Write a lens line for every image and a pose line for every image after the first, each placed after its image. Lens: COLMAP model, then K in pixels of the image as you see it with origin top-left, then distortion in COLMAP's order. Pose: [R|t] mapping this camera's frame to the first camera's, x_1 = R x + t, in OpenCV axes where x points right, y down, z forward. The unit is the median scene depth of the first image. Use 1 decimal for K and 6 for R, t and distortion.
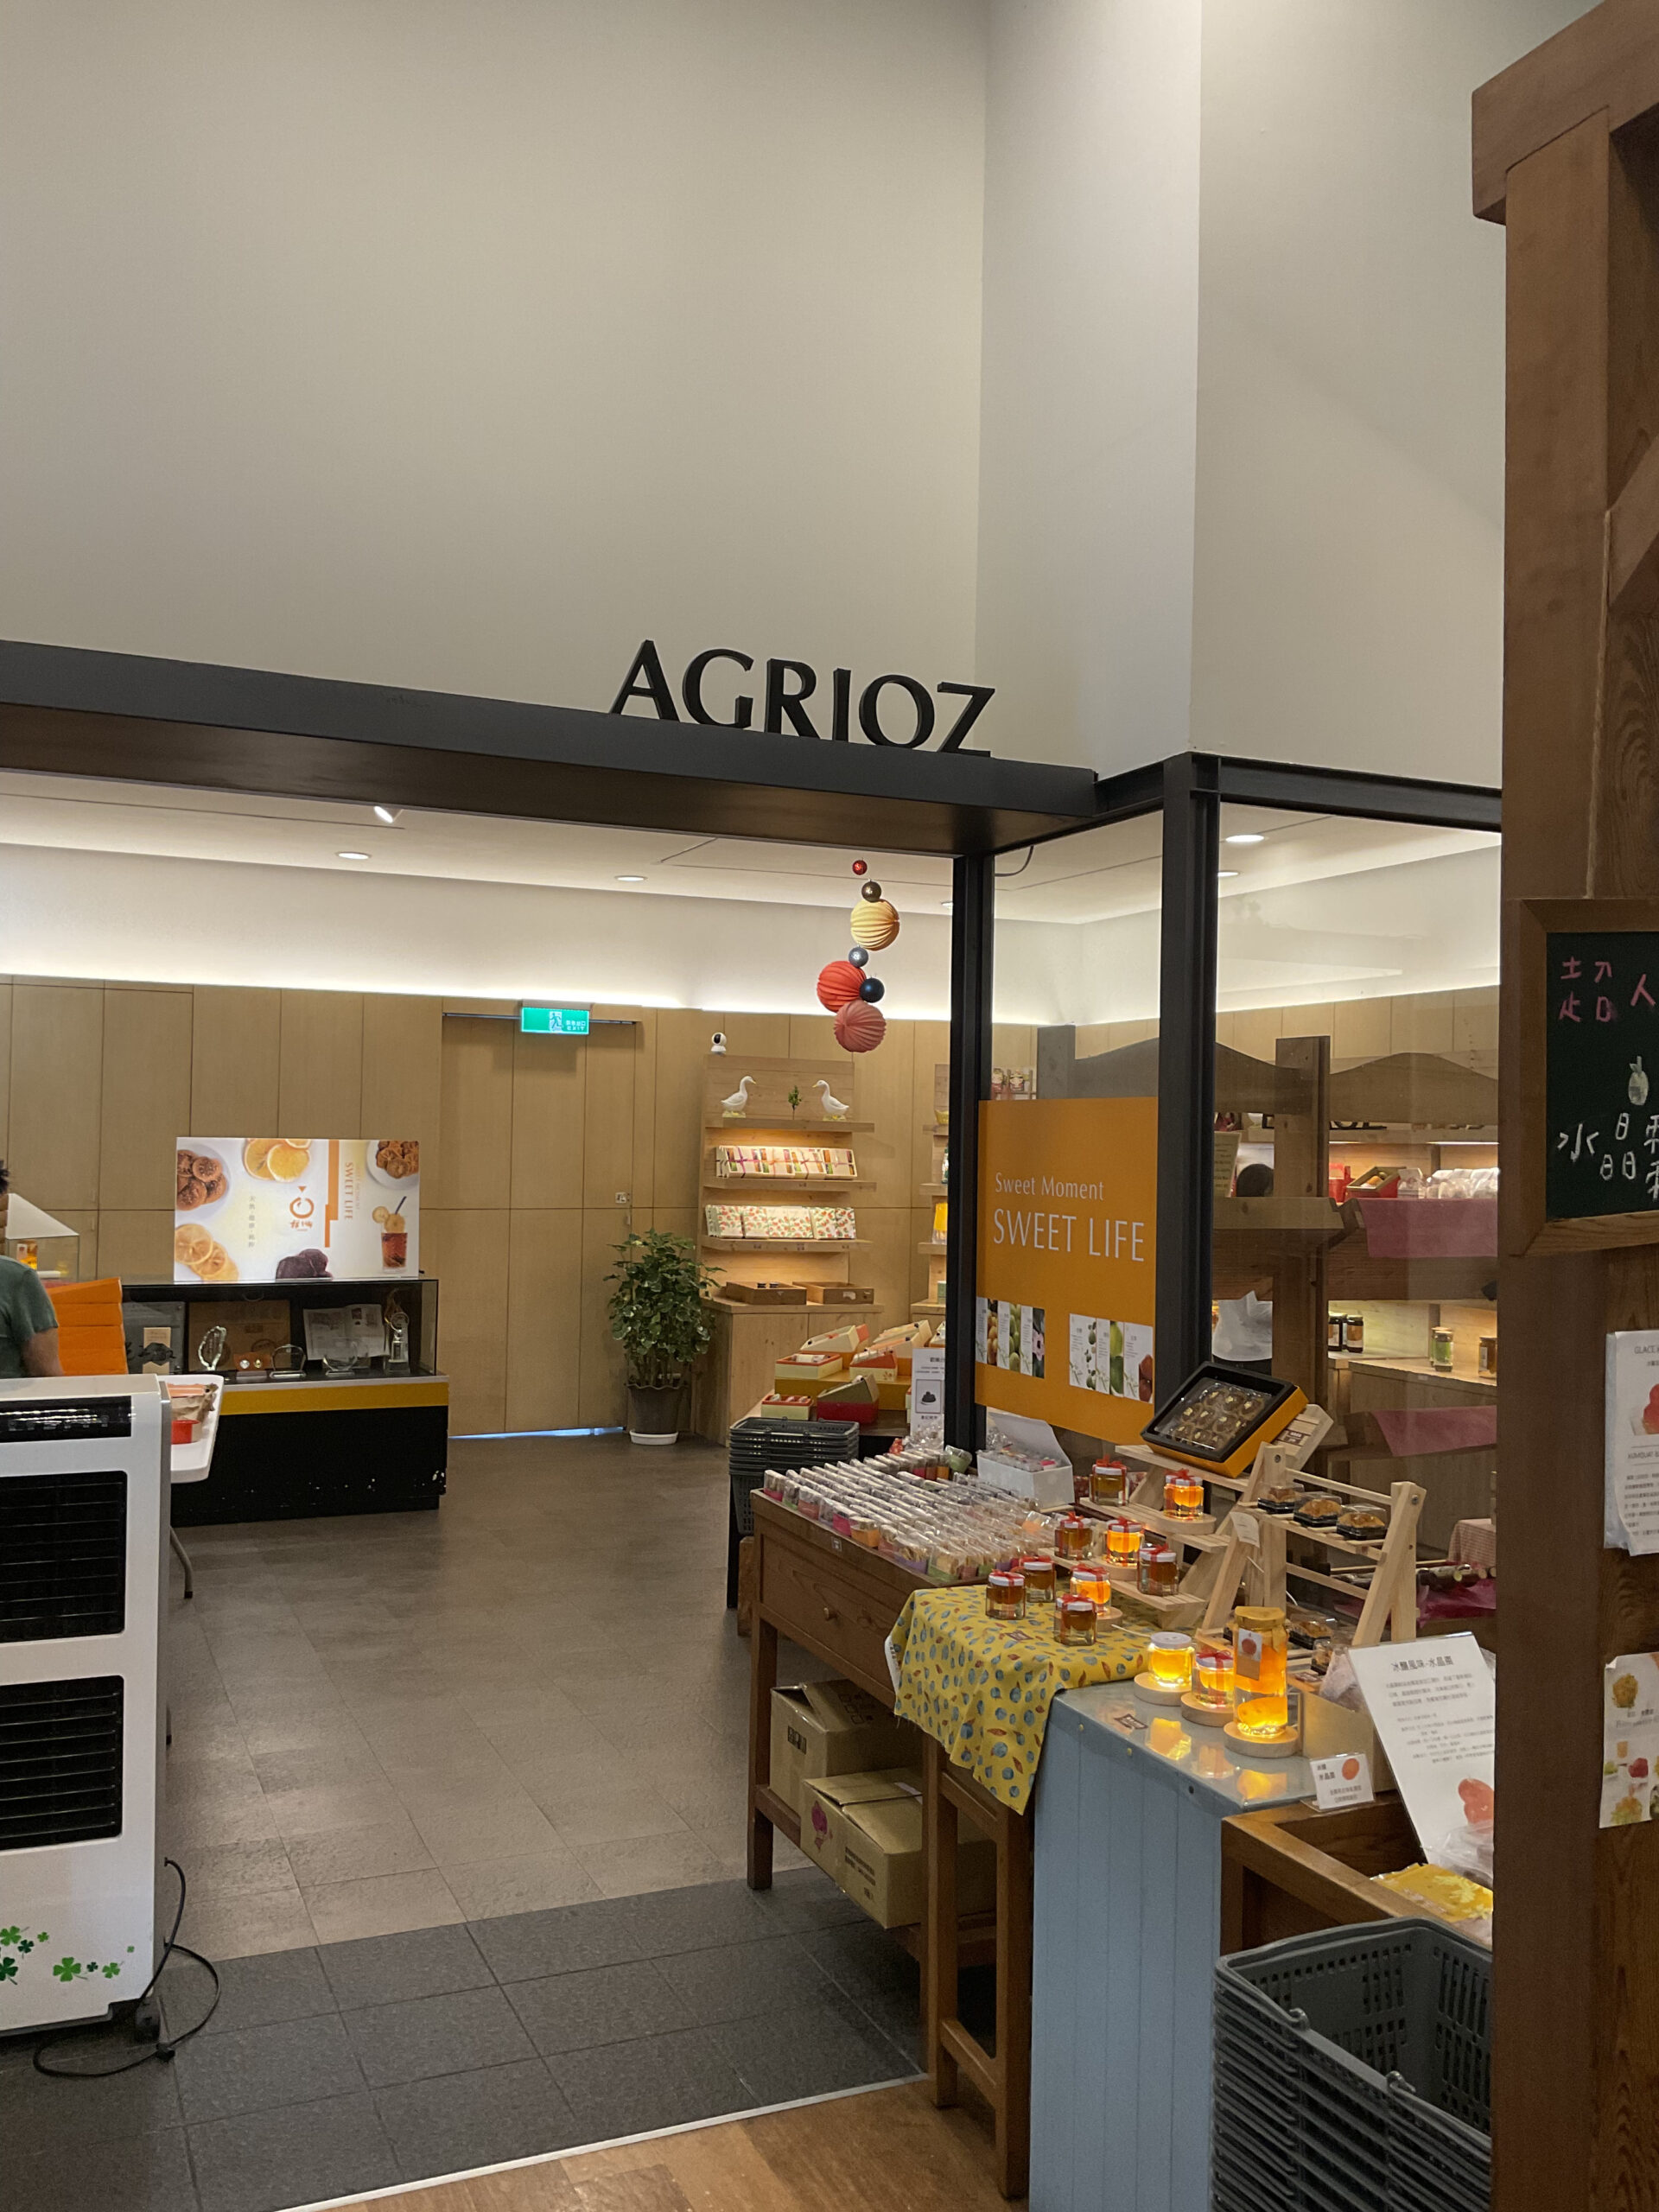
lens RADIAL K [[1873.5, 0, 815.3], [0, 1873.5, 1102.3], [0, 0, 1]] dist [0.058960, -0.016043]
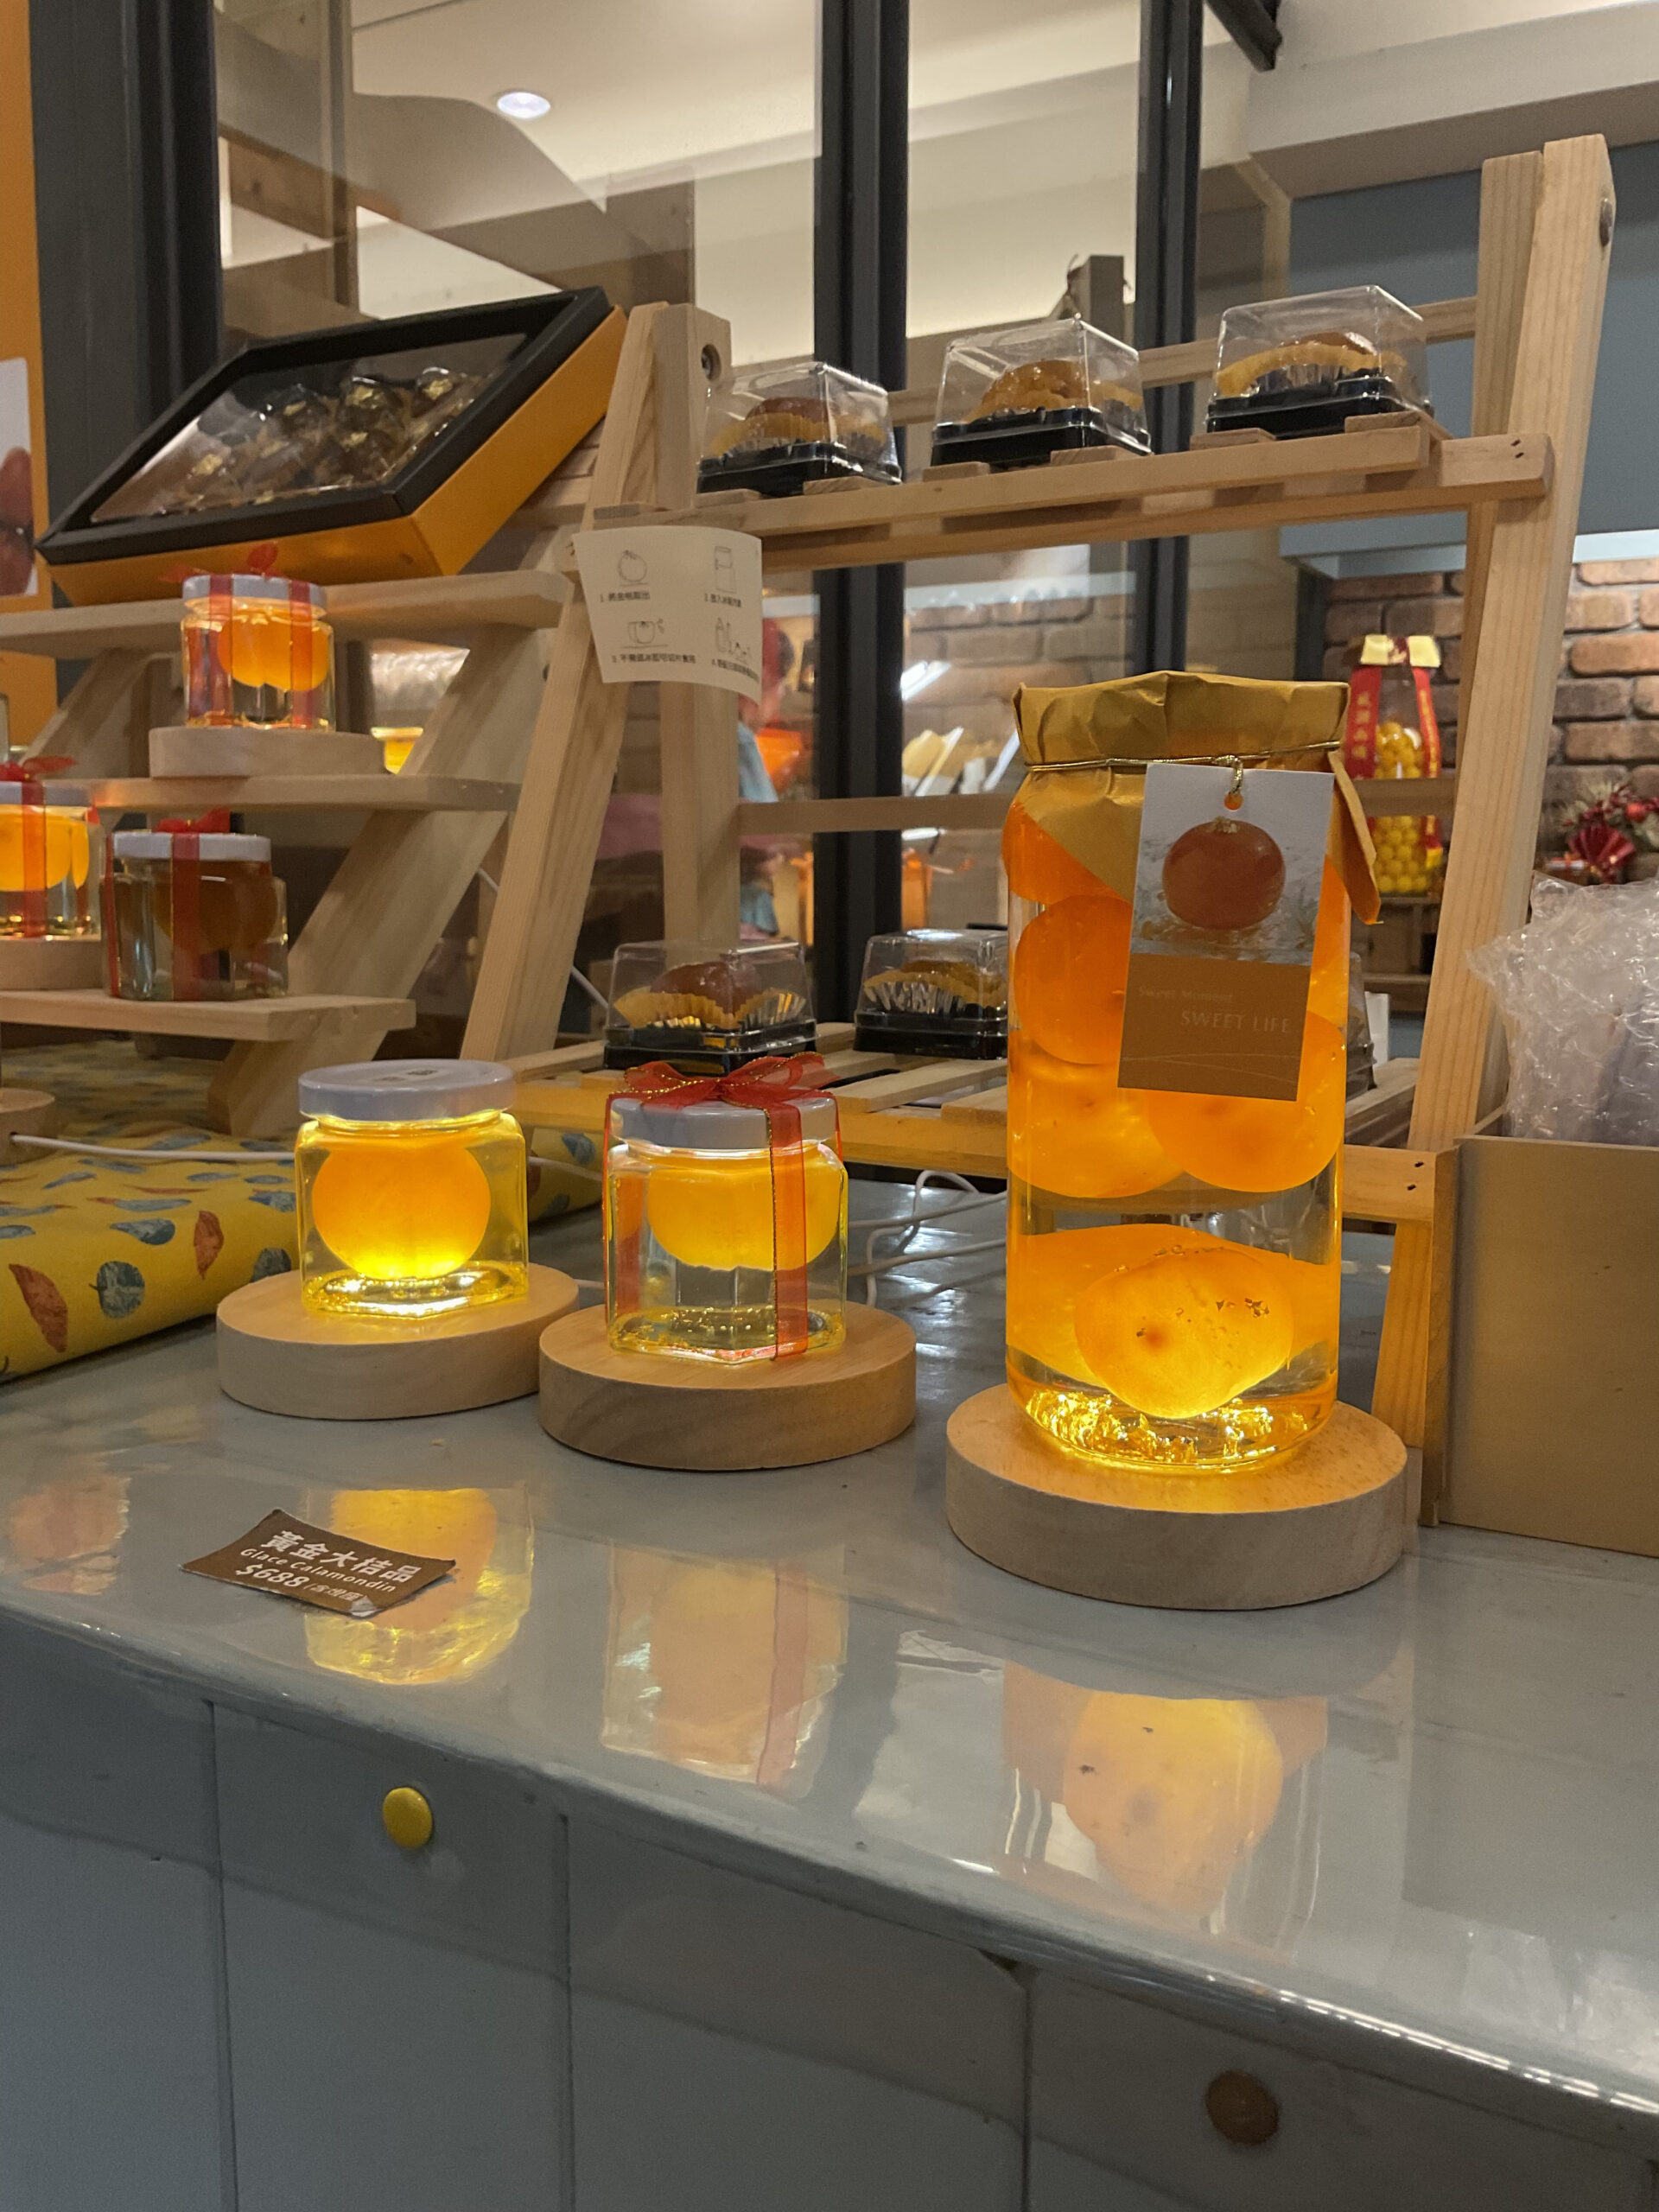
lens RADIAL K [[1873.5, 0, 831.5], [0, 1873.5, 1097.4], [0, 0, 1]] dist [0.058960, -0.016043]
pose [[0.810749, -0.100972, 0.576620, 0.097031], [0.012112, 0.987695, 0.155925, 0.218225], [-0.585268, -0.119432, 0.801996, 0.697663]]
